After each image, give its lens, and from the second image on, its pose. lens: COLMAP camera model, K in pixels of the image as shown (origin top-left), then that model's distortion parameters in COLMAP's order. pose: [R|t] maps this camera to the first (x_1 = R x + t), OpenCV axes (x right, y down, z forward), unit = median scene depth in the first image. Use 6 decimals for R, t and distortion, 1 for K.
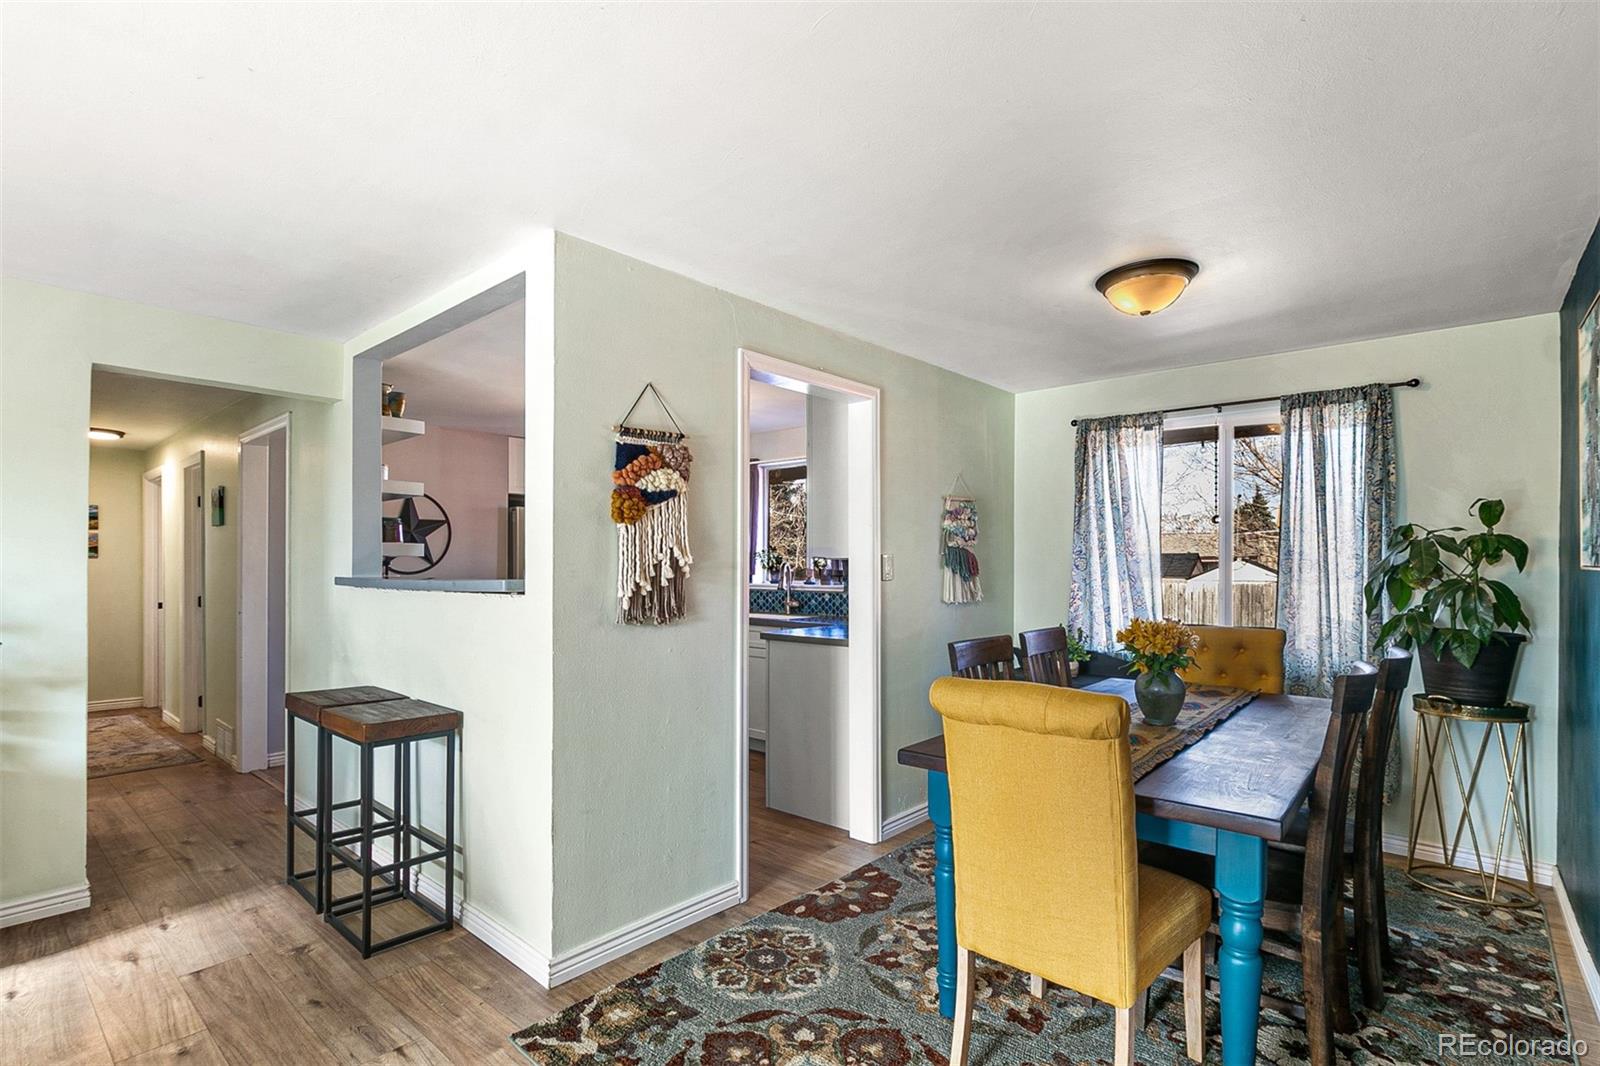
lens RADIAL K [[759.0, 0, 782.6], [0, 759.0, 558.9], [0, 0, 1]] dist [-0.000033, -0.000853]
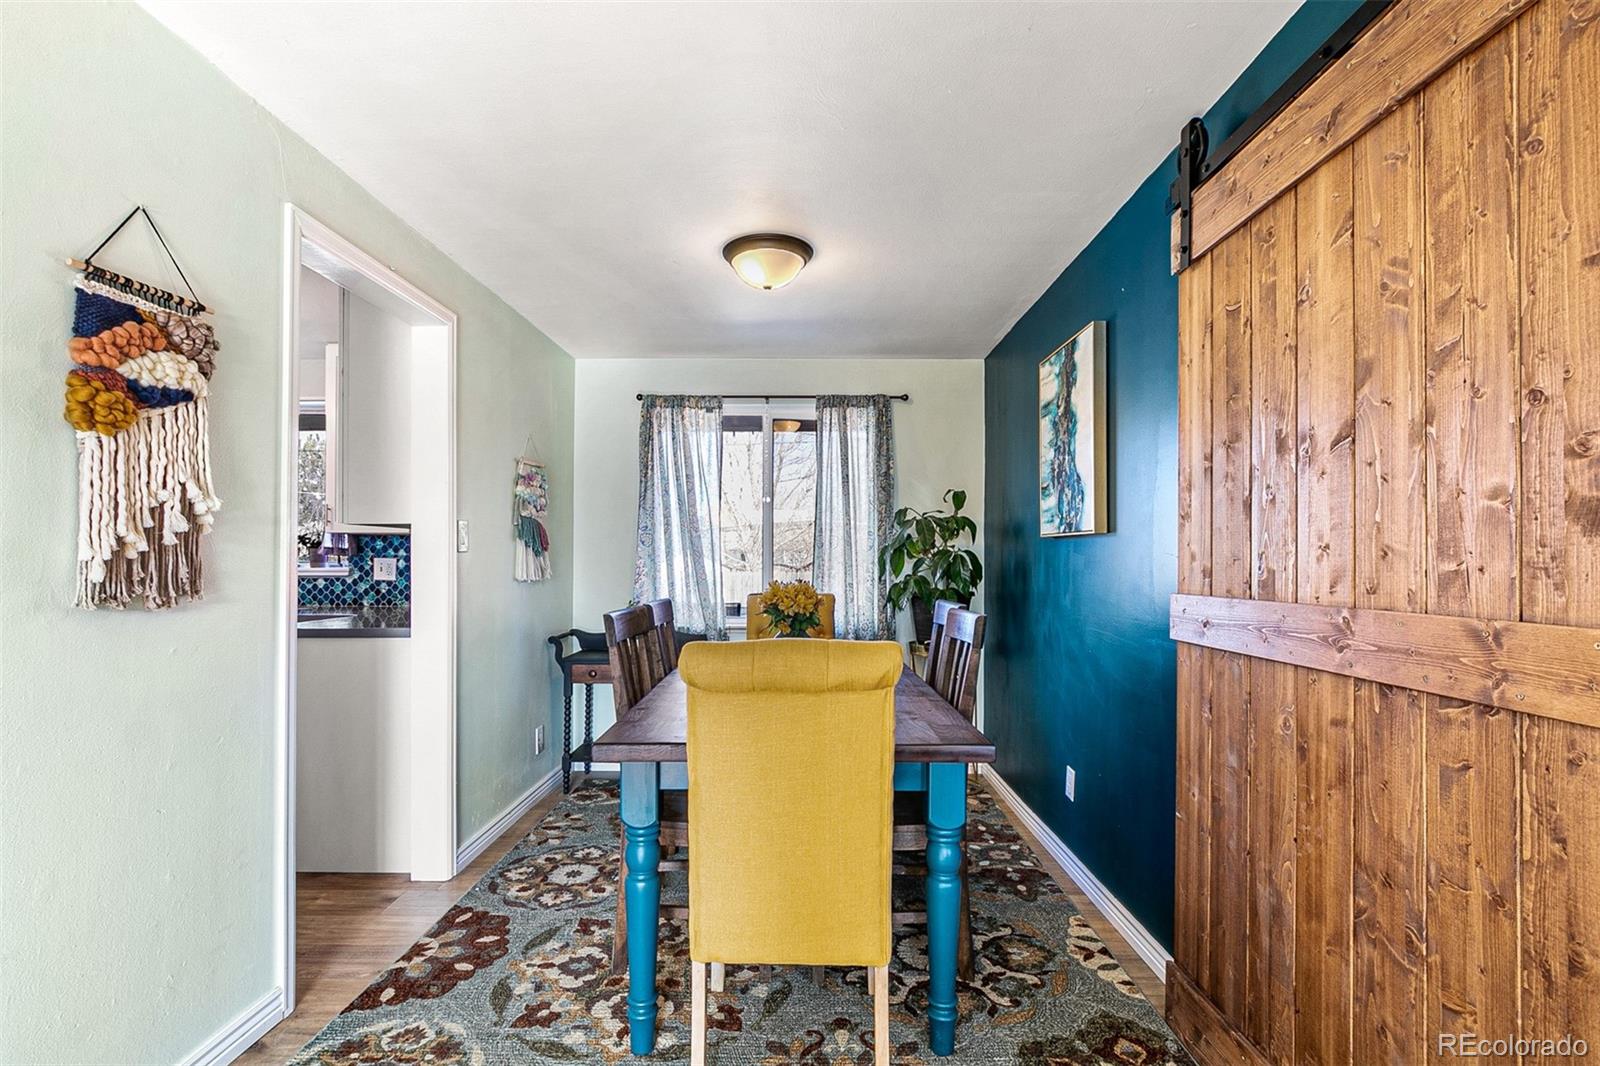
lens RADIAL K [[755.7, 0, 789.8], [0, 755.7, 549.9], [0, 0, 1]] dist [-0.002366, -0.001112]
pose [[0.758966, 0.008149, 0.651079, -0.167169], [-0.004060, 0.999961, -0.007784, 0.041736], [-0.651117, 0.003265, 0.758970, 0.209005]]
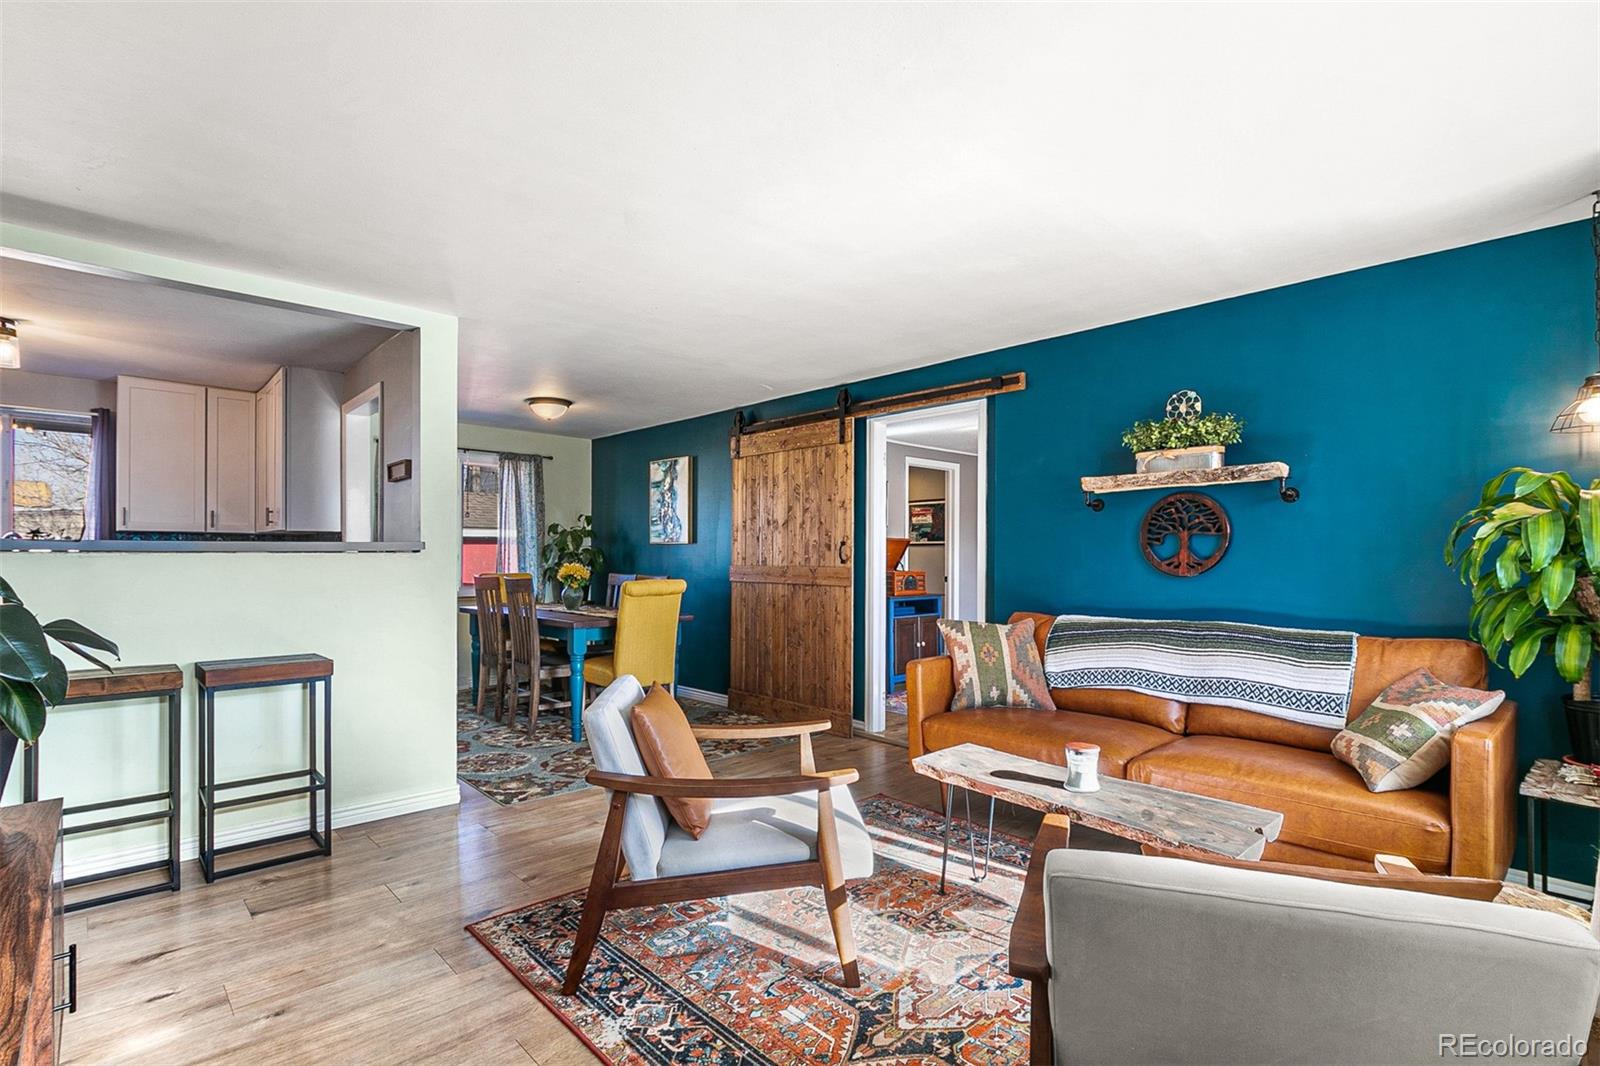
lens RADIAL K [[759.0, 0, 782.6], [0, 759.0, 558.9], [0, 0, 1]] dist [-0.000033, -0.000853]
pose [[0.099979, -0.008128, 0.994956, -1.548958], [-0.010200, 0.999906, 0.009194, 0.035262], [-0.994937, -0.011068, 0.099887, 0.156173]]
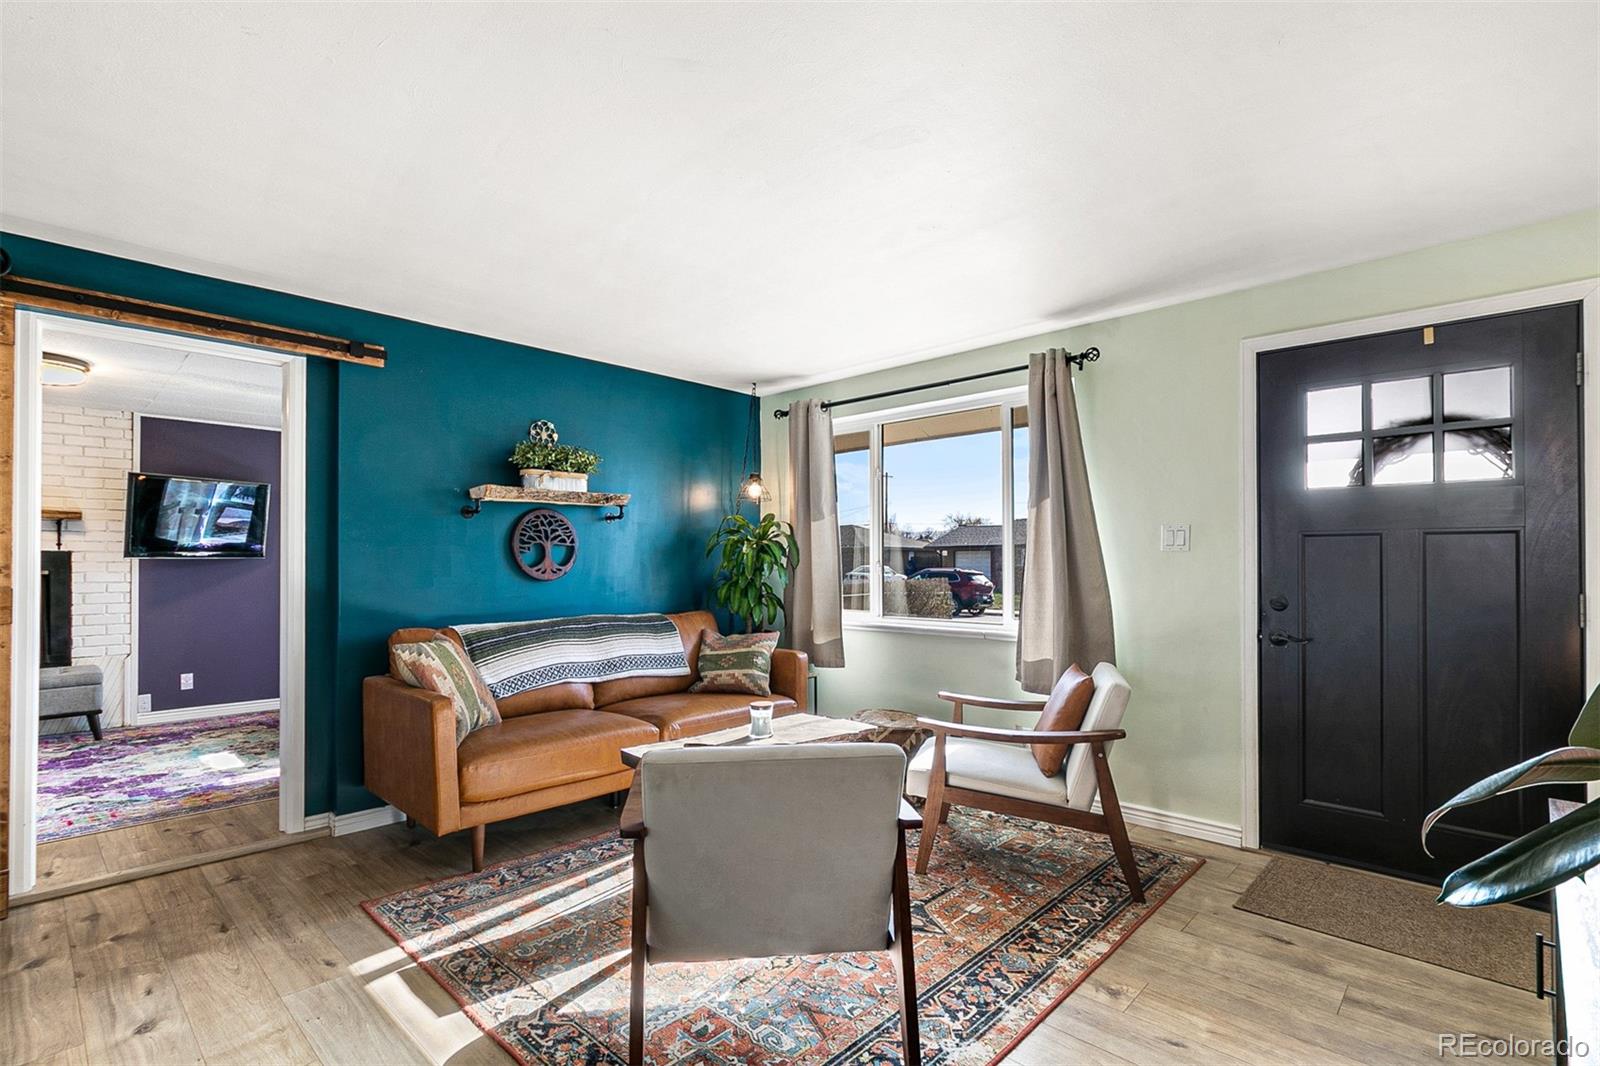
lens RADIAL K [[750.5, 0, 788.8], [0, 750.5, 565.4], [0, 0, 1]] dist [0.001312, -0.005543]
pose [[-0.999184, -0.001554, 0.040363, -0.737295], [-0.001736, 0.999989, -0.004463, 0.045208], [-0.040356, -0.004529, -0.999175, 1.060701]]
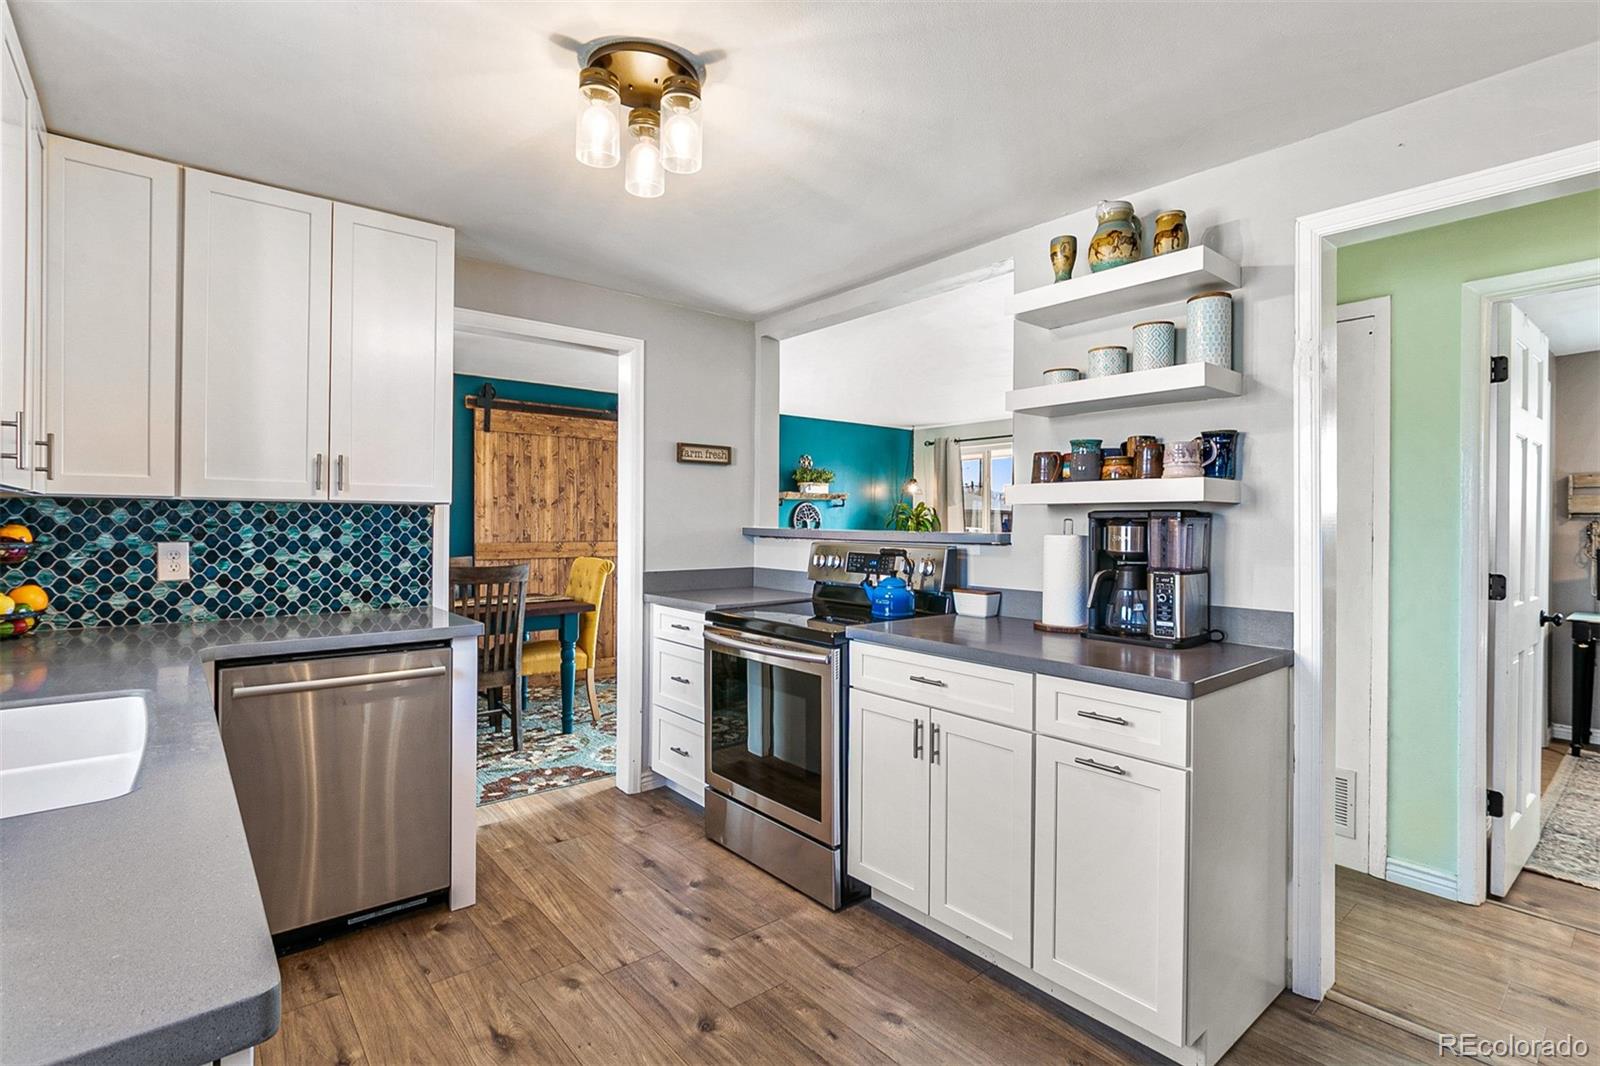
lens RADIAL K [[757.8, 0, 801.0], [0, 757.8, 523.2], [0, 0, 1]] dist [0.002901, 0.000502]
pose [[-0.990463, -0.008433, 0.137522, -0.559634], [-0.009479, 0.999931, -0.006956, 0.027506], [-0.137454, -0.008194, -0.990474, 2.406434]]
